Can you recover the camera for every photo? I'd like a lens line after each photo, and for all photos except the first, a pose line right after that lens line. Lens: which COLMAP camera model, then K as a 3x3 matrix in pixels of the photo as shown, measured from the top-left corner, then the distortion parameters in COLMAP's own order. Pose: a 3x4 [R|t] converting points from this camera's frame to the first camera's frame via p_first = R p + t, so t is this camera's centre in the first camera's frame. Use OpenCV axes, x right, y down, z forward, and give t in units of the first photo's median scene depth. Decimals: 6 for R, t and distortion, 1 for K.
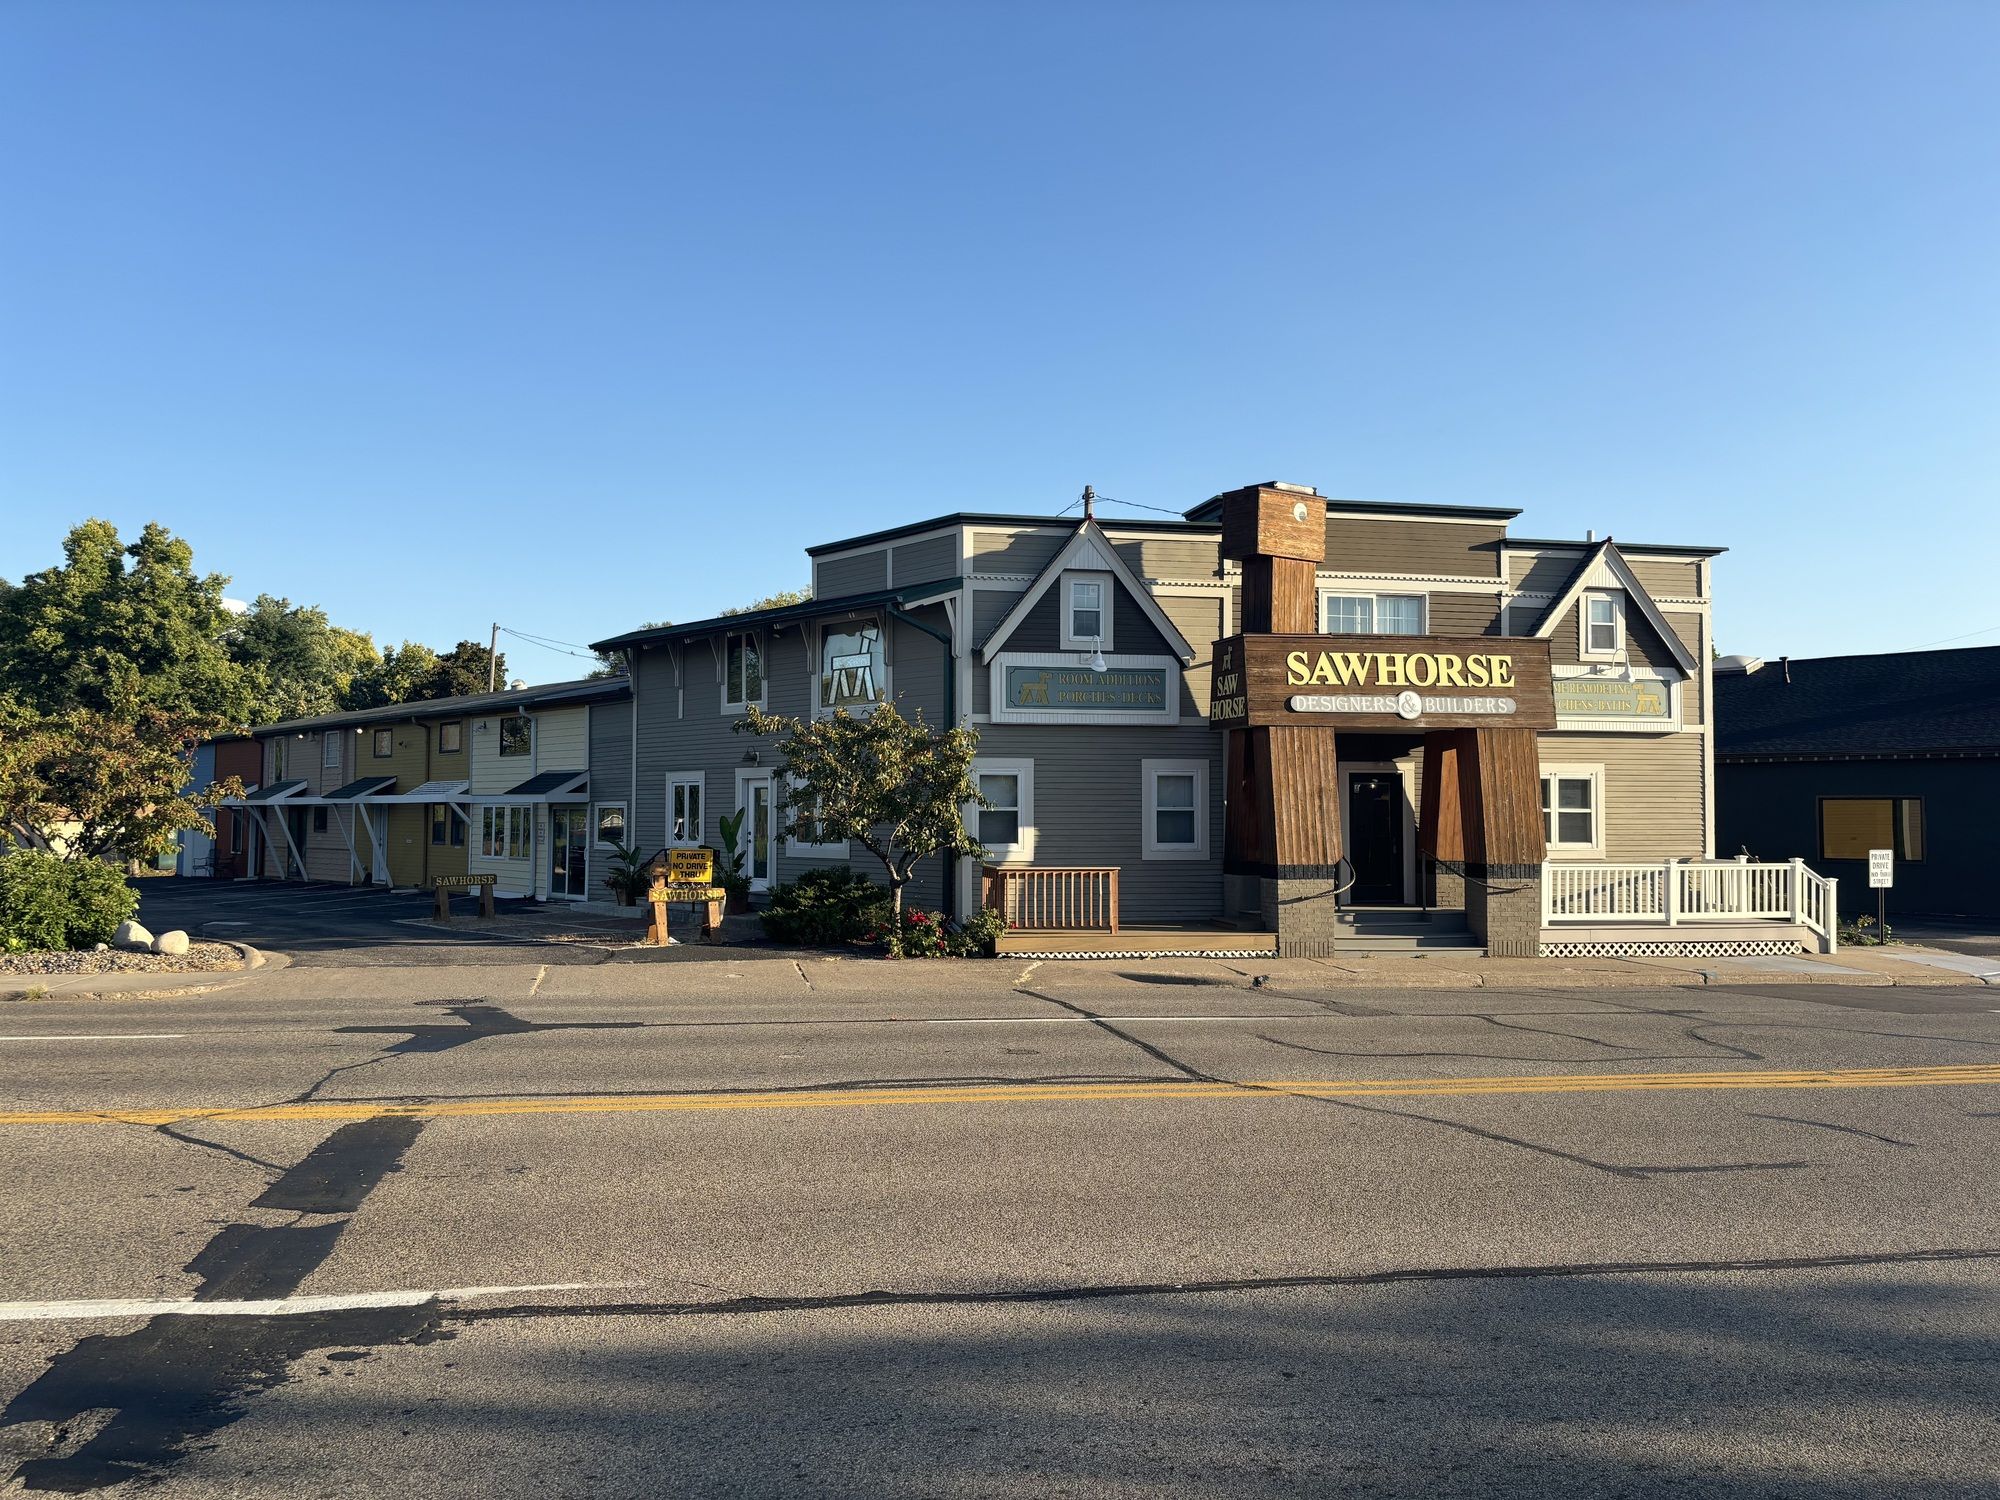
lens RADIAL K [[1508.5, 0, 1000.0], [0, 1508.5, 750.0], [0, 0, 1]] dist [0.001411, 0.003141]
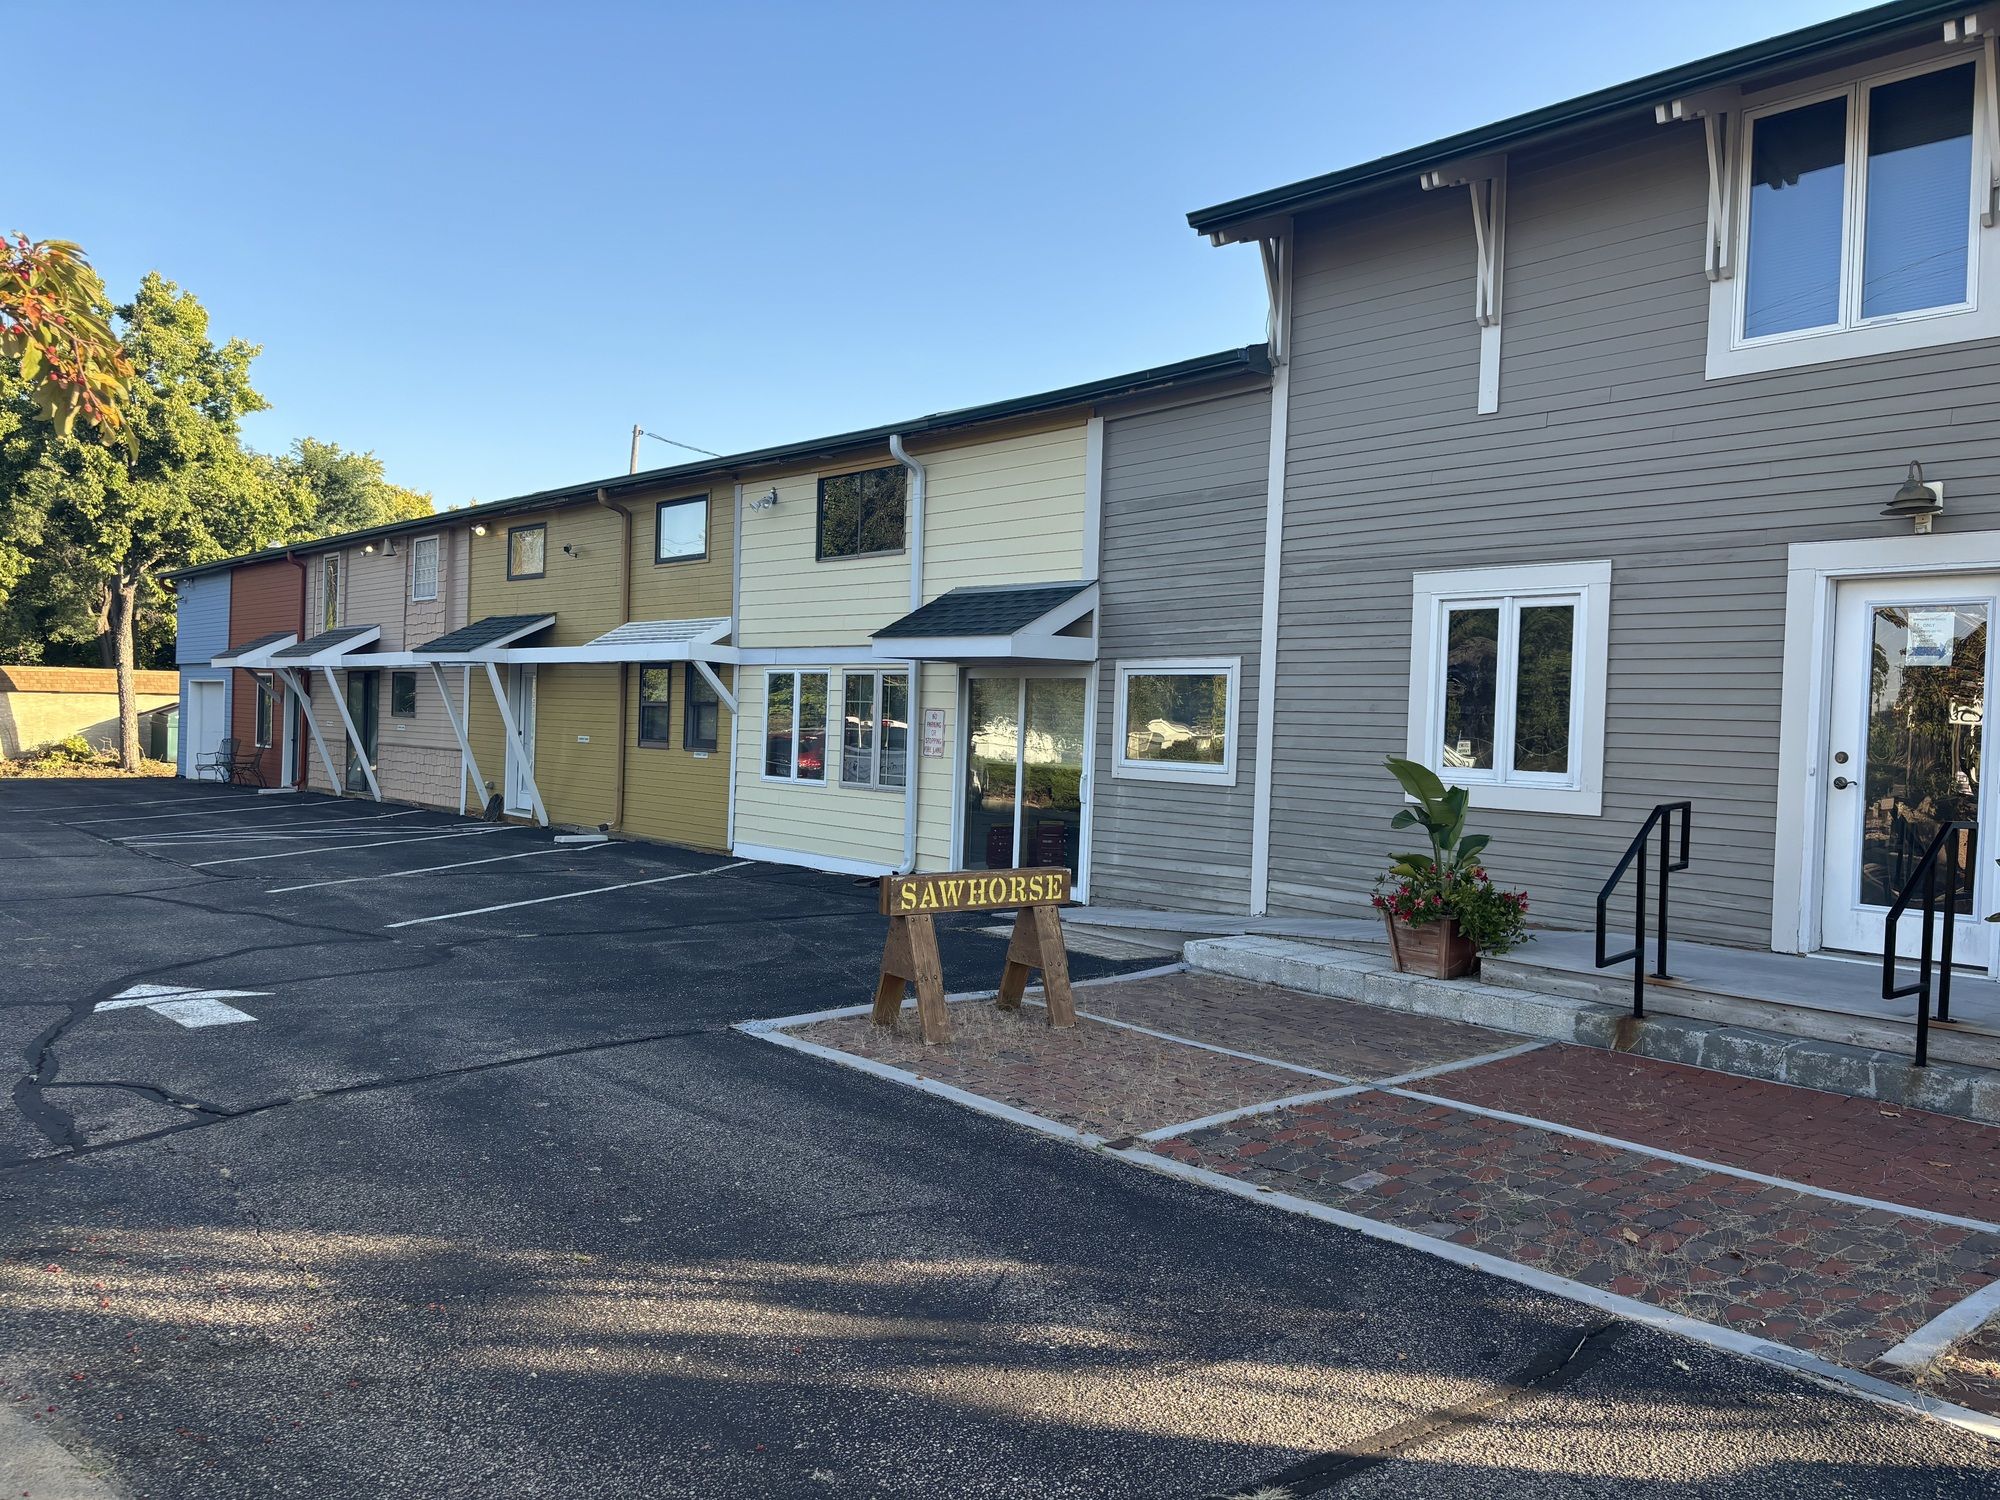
lens RADIAL K [[1500.9, 0, 1000.0], [0, 1500.9, 750.0], [0, 0, 1]] dist [0.003184, 0.000589]
pose [[0.999306, 0.028916, -0.023474, -0.373222], [-0.027362, 0.997573, 0.064022, 0.043339], [0.025269, -0.063335, 0.997672, 0.774315]]
